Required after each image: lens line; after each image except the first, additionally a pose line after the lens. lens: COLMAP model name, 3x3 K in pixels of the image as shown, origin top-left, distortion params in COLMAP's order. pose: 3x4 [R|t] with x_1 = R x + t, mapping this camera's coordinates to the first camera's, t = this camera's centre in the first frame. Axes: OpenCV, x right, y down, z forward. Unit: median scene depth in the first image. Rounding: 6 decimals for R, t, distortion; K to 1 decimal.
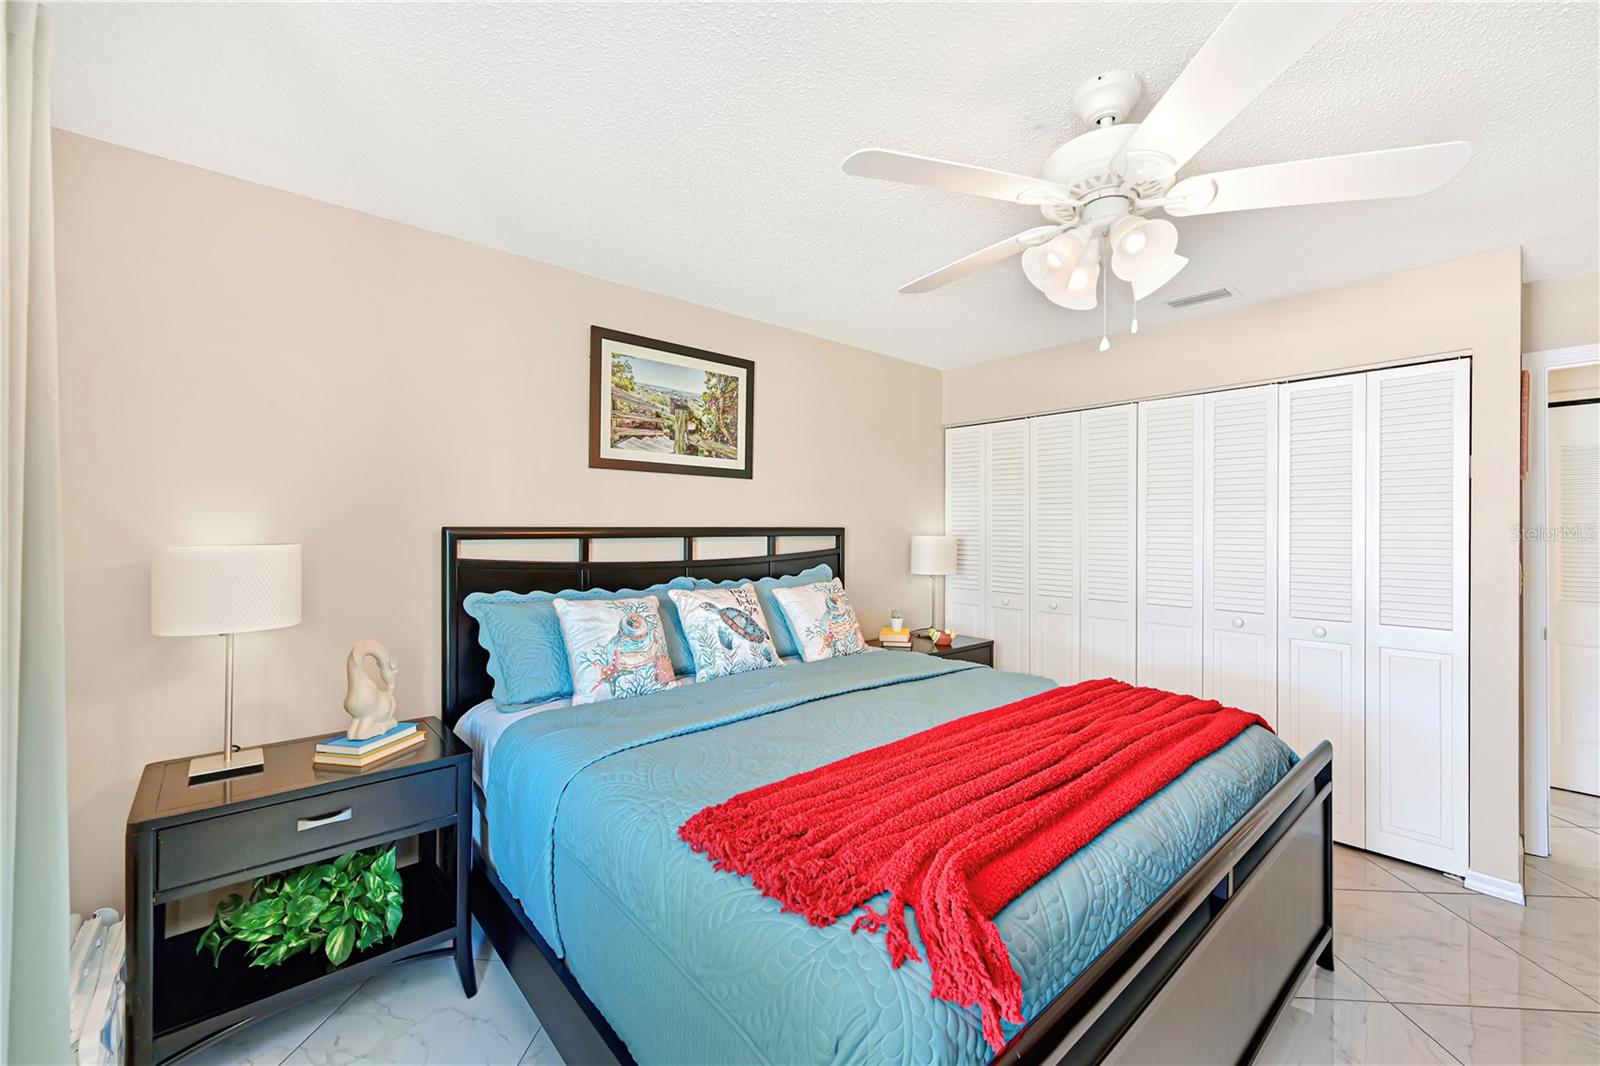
lens RADIAL K [[649.5, 0, 796.7], [0, 649.5, 524.9], [0, 0, 1]] dist [-0.003781, 0.002007]
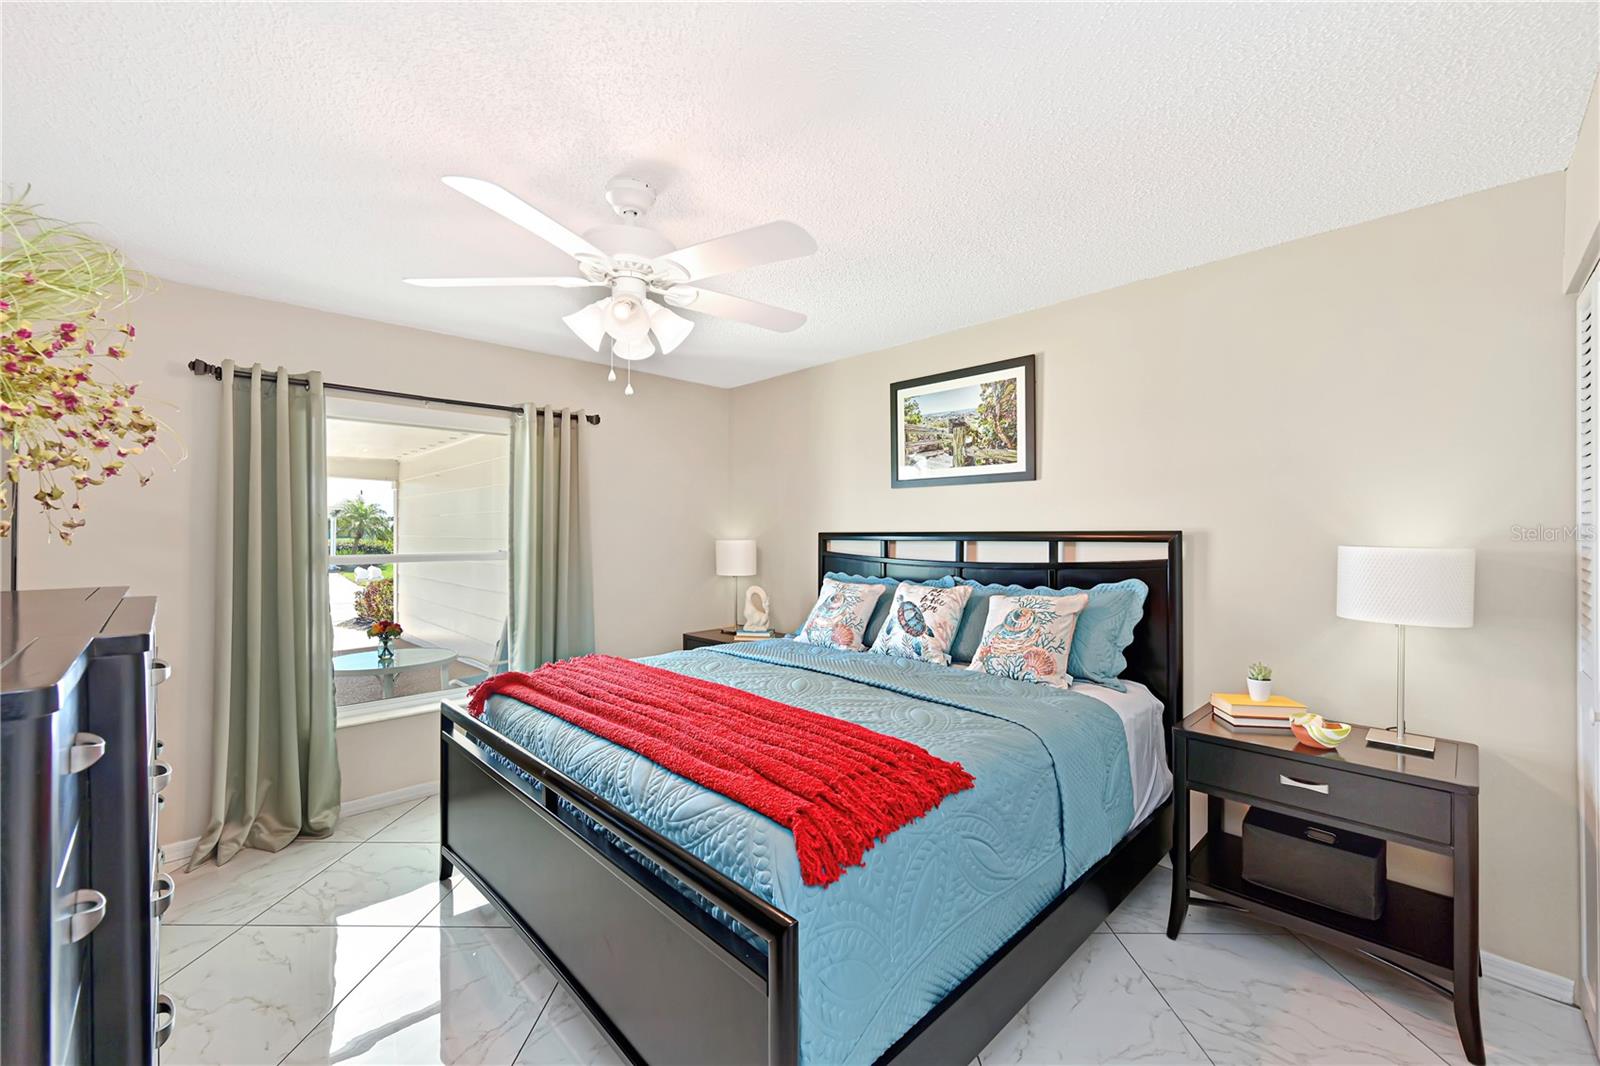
lens RADIAL K [[649.5, 0, 796.3], [0, 649.5, 535.5], [0, 0, 1]] dist [-0.003781, 0.002007]
pose [[0.041963, 0.006403, -0.999099, 0.914927], [0.011255, 0.999913, 0.006881, -0.000895], [0.999056, -0.011534, 0.041887, 0.657090]]
